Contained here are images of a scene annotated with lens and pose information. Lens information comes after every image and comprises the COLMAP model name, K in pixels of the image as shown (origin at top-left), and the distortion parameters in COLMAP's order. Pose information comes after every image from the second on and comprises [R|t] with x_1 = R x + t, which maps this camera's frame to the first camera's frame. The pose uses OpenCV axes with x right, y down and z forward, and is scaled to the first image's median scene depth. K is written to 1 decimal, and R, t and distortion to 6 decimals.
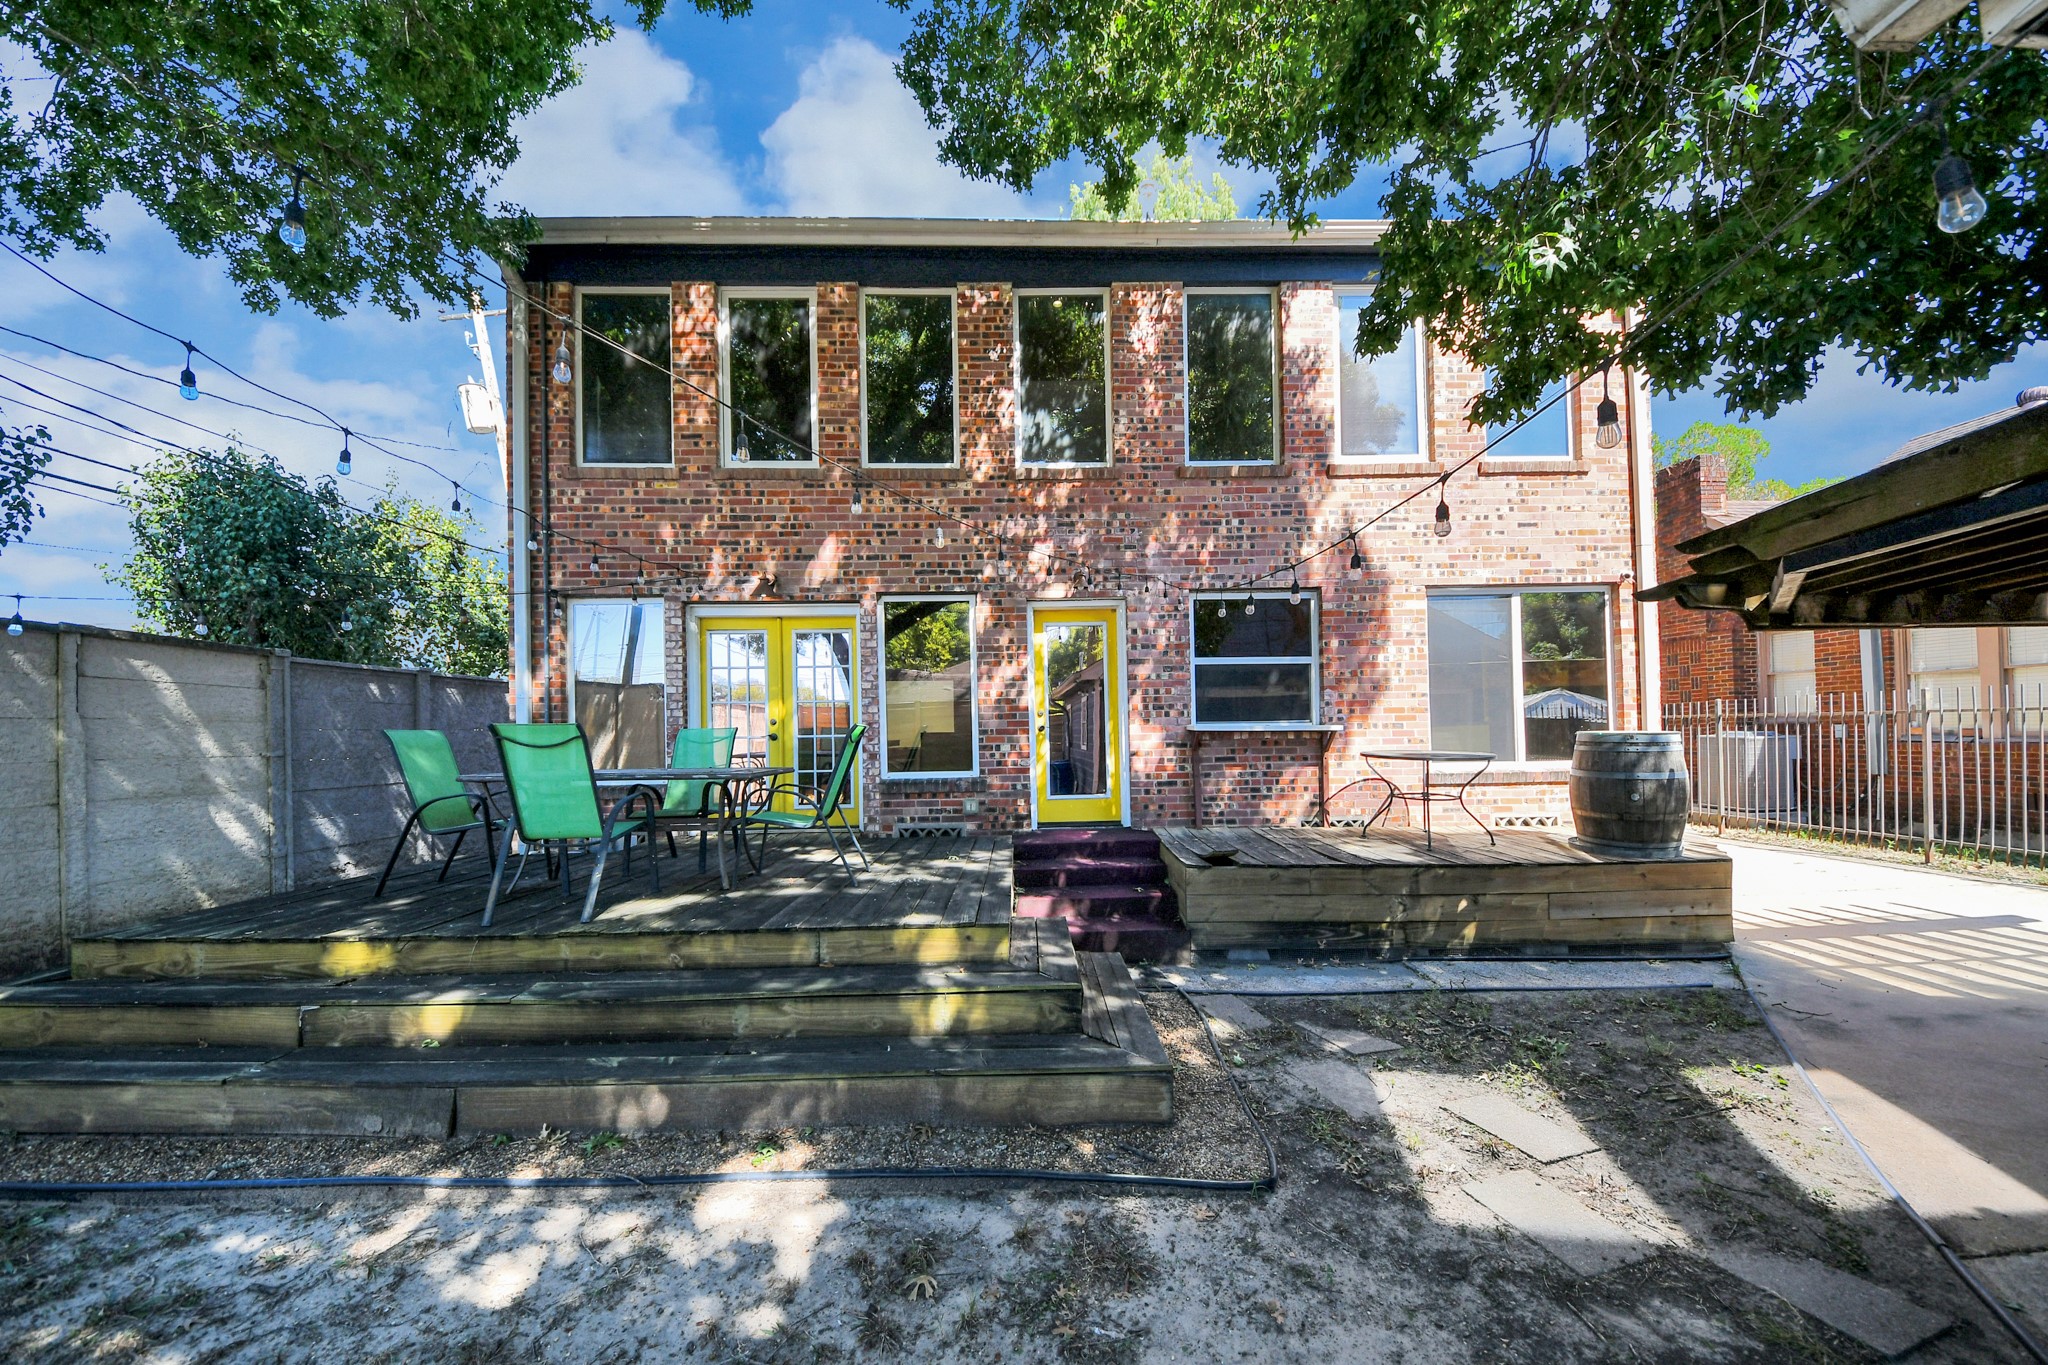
lens RADIAL K [[728.6, 0, 1026.6], [0, 728.6, 711.6], [0, 0, 1]] dist [0.032226, -0.021724]
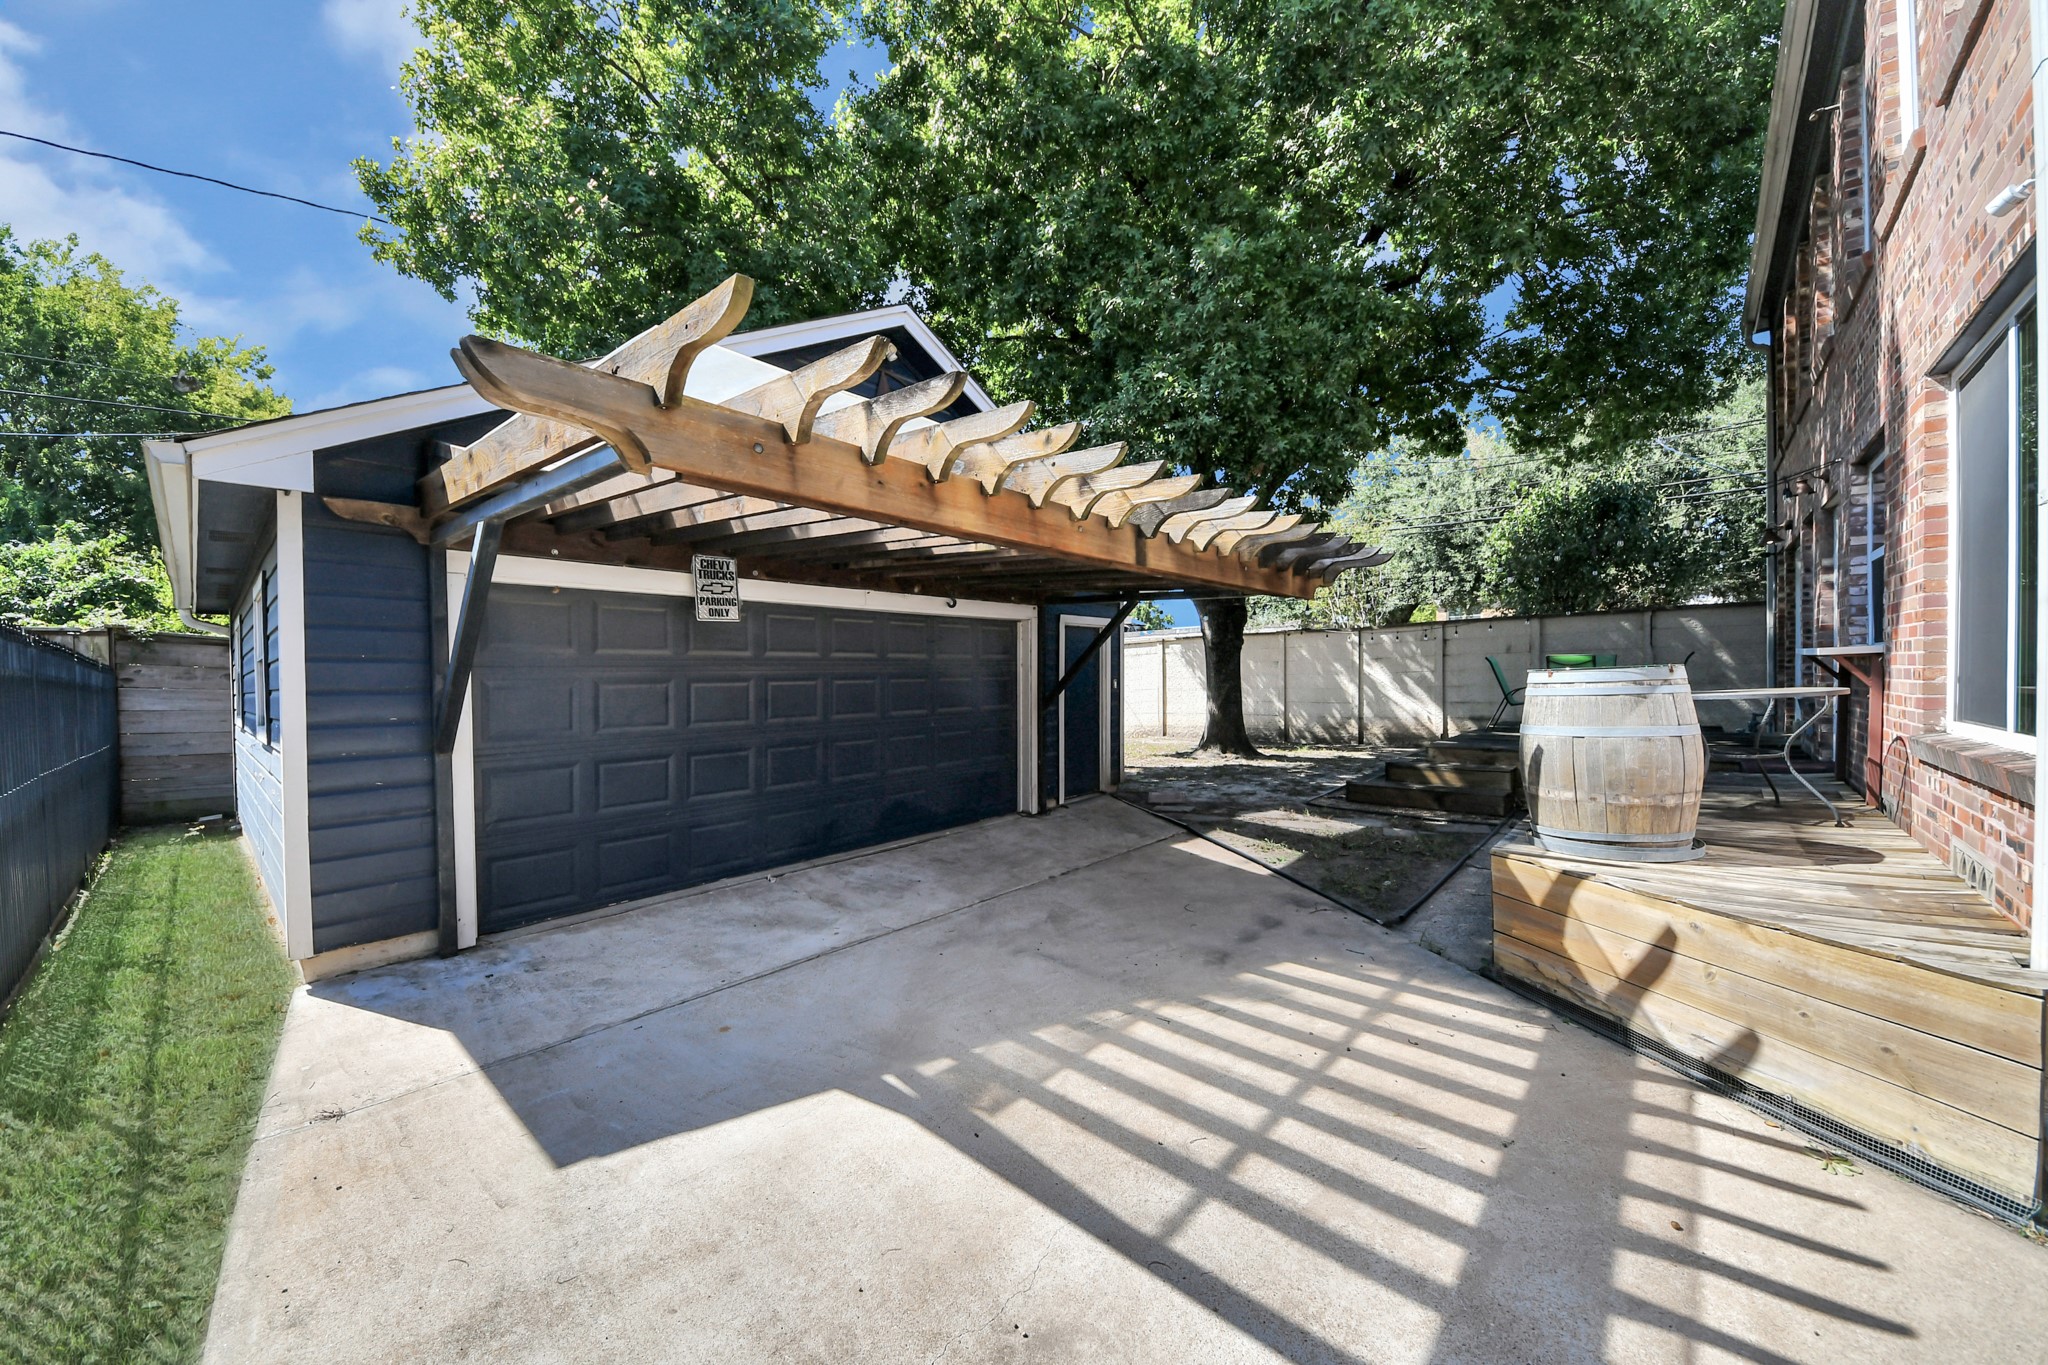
lens RADIAL K [[733.1, 0, 1016.1], [0, 733.1, 701.6], [0, 0, 1]] dist [0.028546, -0.023805]
pose [[-0.701285, 0.056142, -0.710667, 1.771126], [0.052589, 0.998252, 0.026967, 0.013304], [0.710938, -0.018462, -0.703012, 1.172663]]
